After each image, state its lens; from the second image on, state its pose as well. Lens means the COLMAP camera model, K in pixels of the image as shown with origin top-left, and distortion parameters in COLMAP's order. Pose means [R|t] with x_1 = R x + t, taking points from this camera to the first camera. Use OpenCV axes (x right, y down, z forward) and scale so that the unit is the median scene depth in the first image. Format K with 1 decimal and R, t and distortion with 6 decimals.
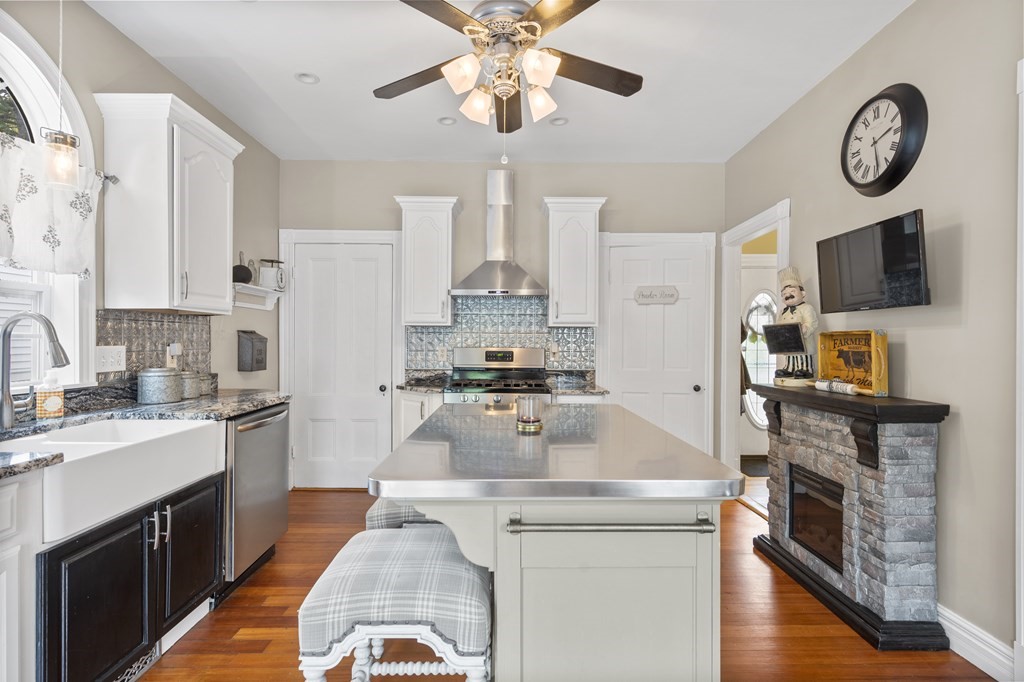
lens RADIAL K [[487.7, 0, 510.9], [0, 487.7, 343.3], [0, 0, 1]] dist [-0.001949, 0.001004]
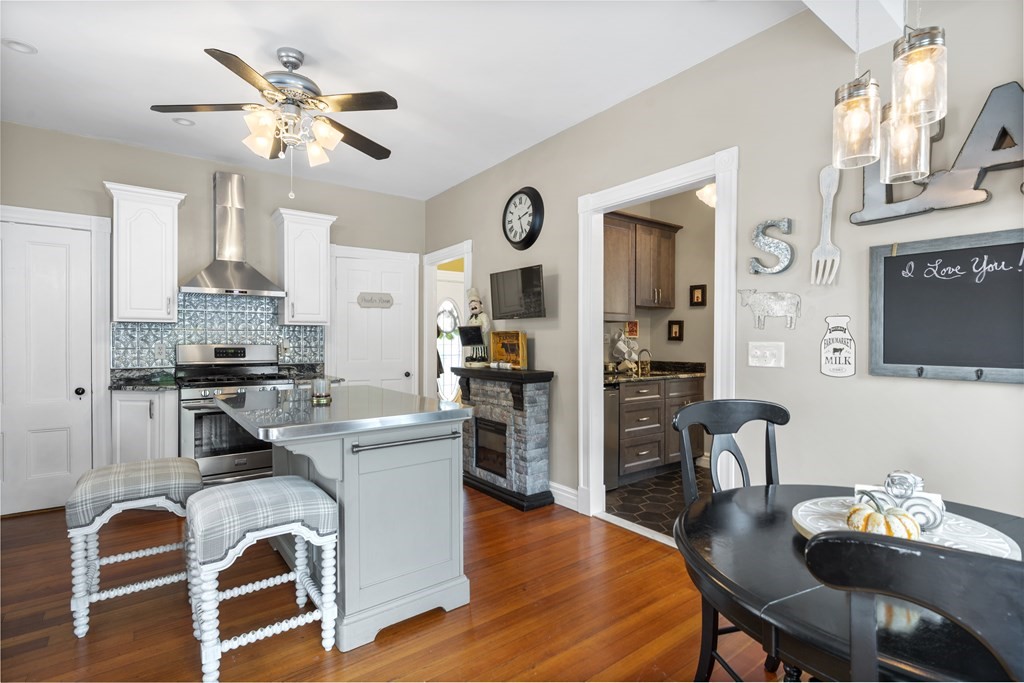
lens RADIAL K [[487.7, 0, 510.9], [0, 487.7, 343.8], [0, 0, 1]] dist [-0.001949, 0.001004]
pose [[0.801392, -0.009717, 0.598061, -0.272453], [0.005584, 0.999946, 0.008765, 0.003096], [-0.598113, -0.003685, 0.801403, -0.312883]]
